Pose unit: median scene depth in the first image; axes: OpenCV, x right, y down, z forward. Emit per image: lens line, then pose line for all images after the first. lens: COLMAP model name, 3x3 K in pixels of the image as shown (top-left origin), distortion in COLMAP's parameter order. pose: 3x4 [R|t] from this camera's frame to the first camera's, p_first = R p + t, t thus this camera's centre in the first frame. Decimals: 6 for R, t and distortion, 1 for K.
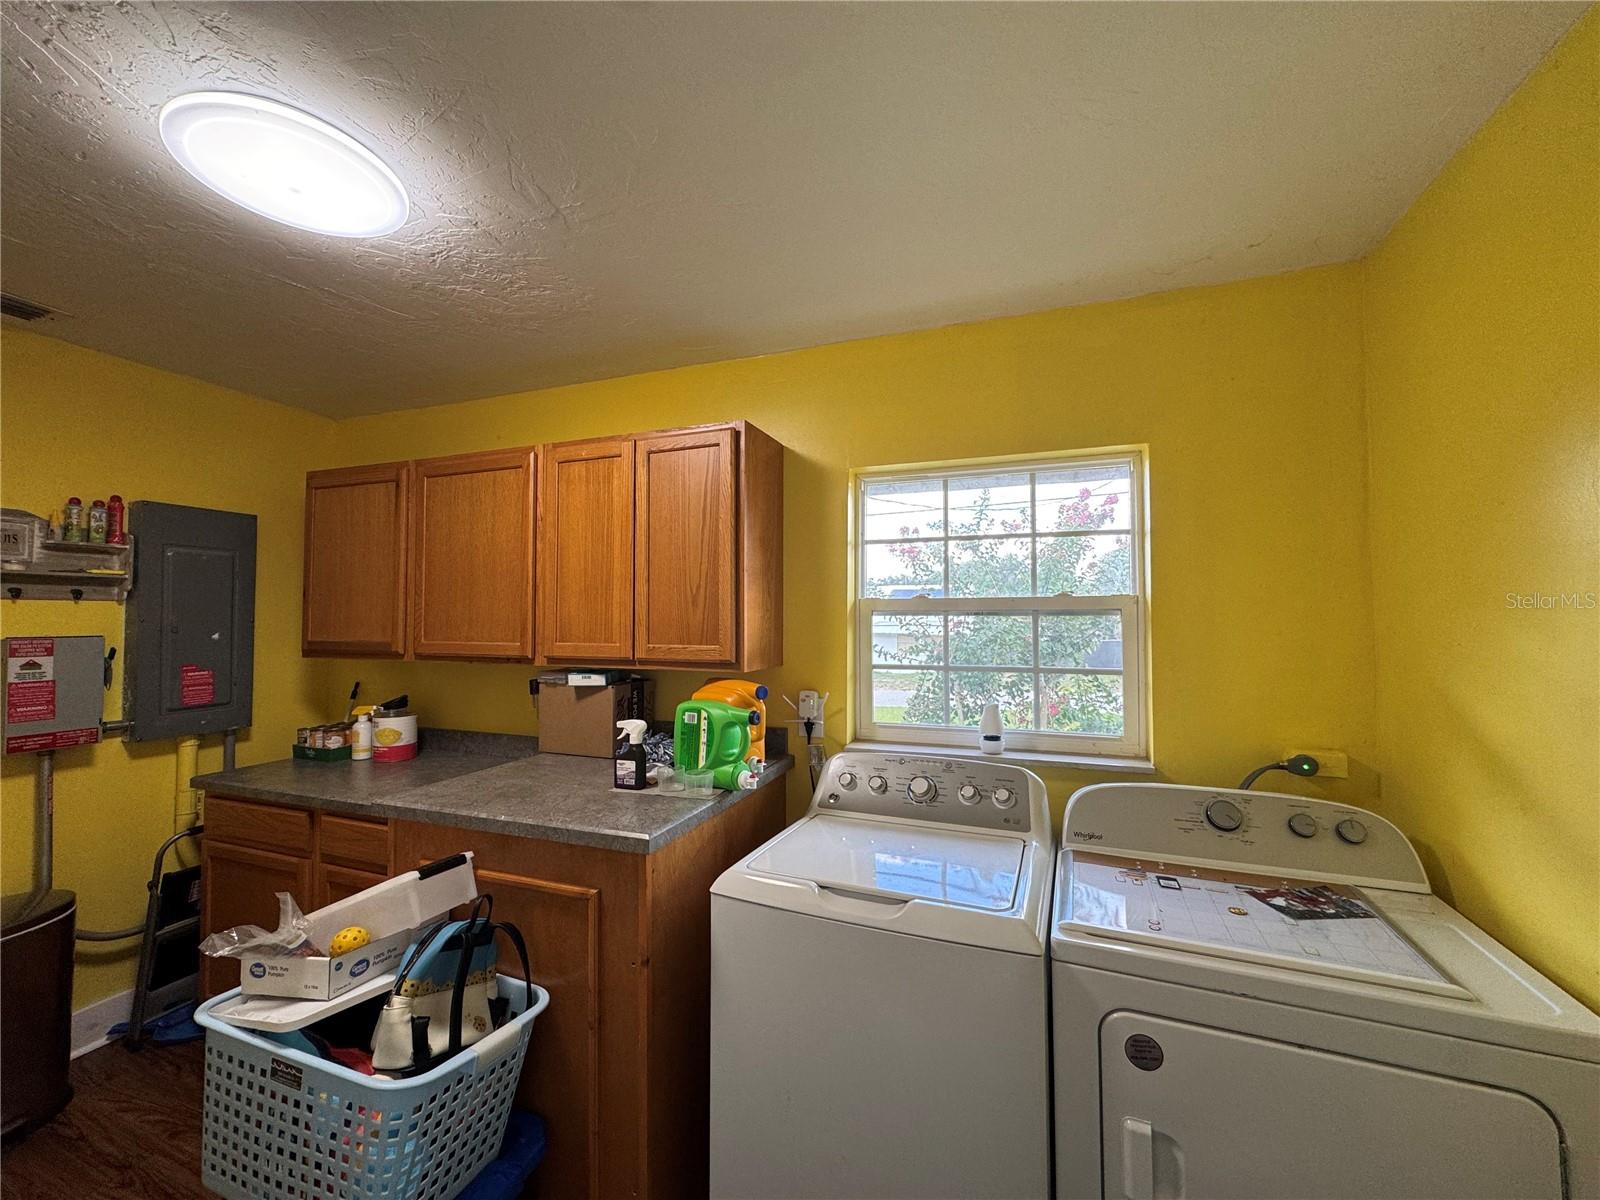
lens RADIAL K [[640.3, 0, 806.7], [0, 640.3, 597.8], [0, 0, 1]] dist [-0.002616, 0.000138]
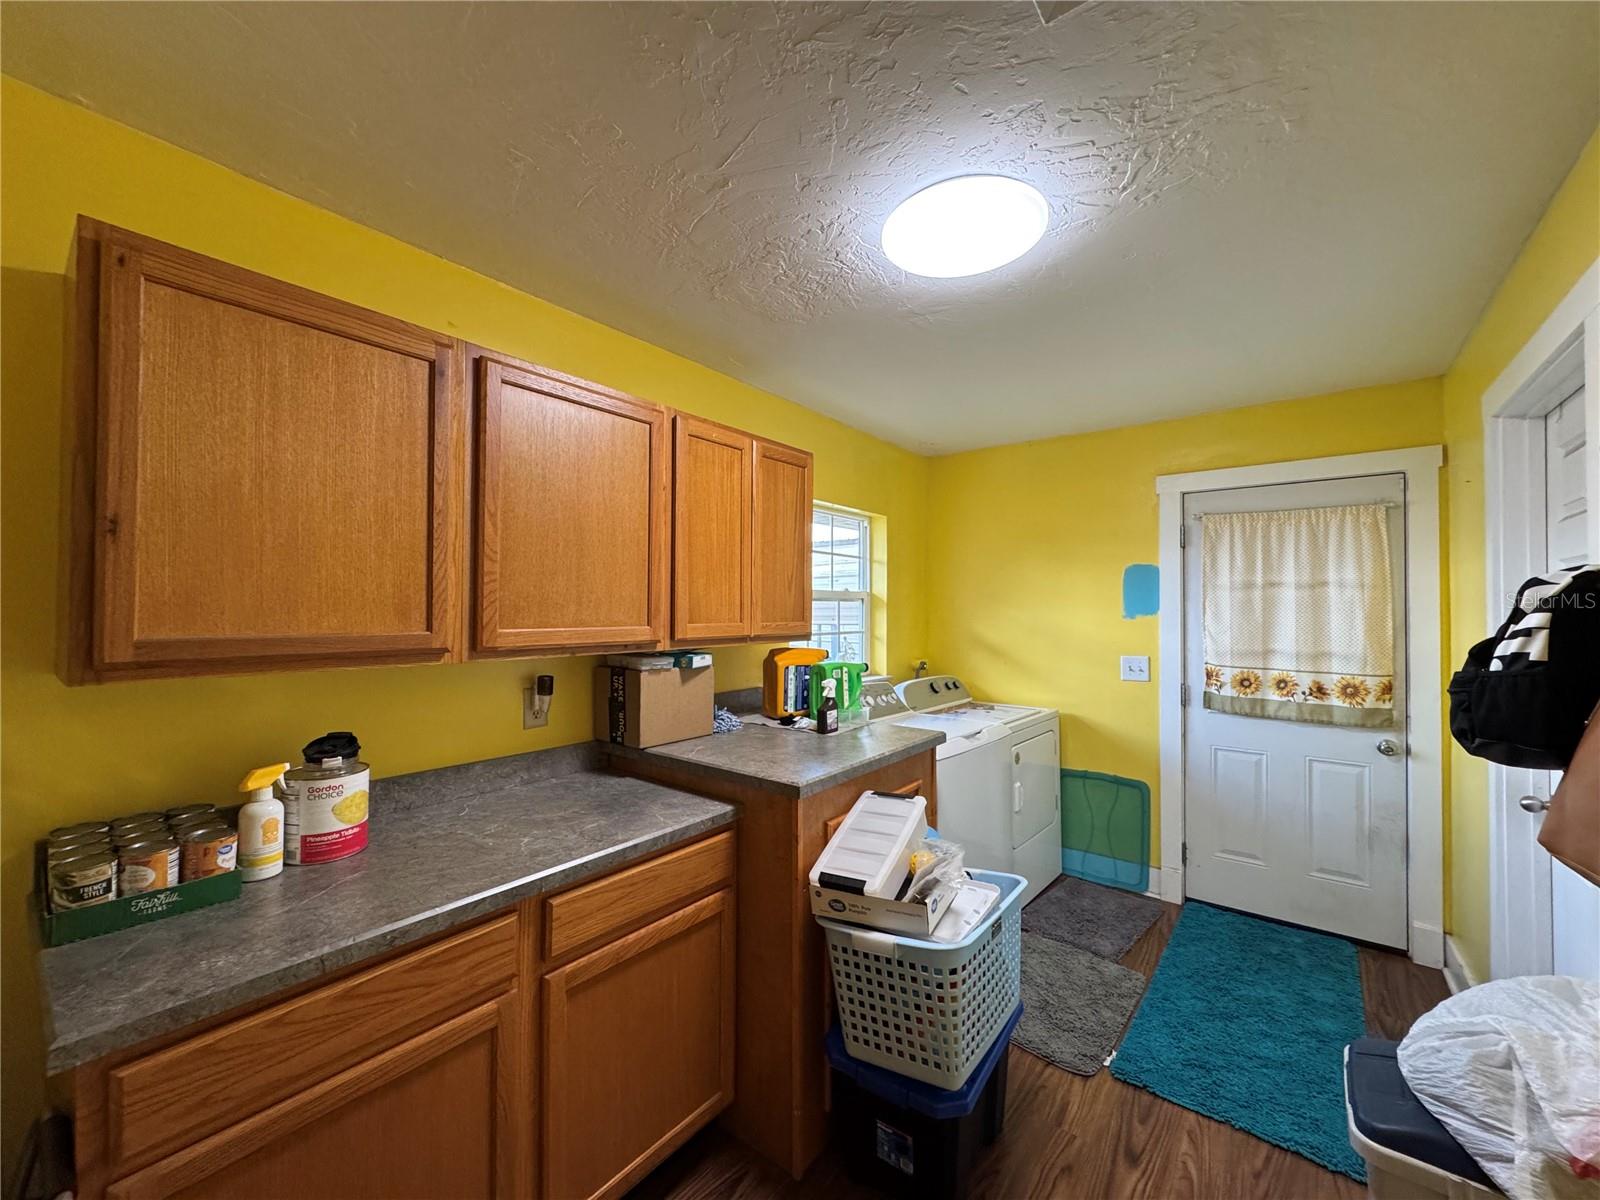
lens RADIAL K [[640.3, 0, 805.9], [0, 640.3, 601.8], [0, 0, 1]] dist [-0.002616, 0.000138]
pose [[0.284361, 0.012220, 0.958639, -1.208037], [-0.036924, 0.999316, -0.001786, 0.030631], [-0.958006, -0.034889, 0.284618, 0.538996]]
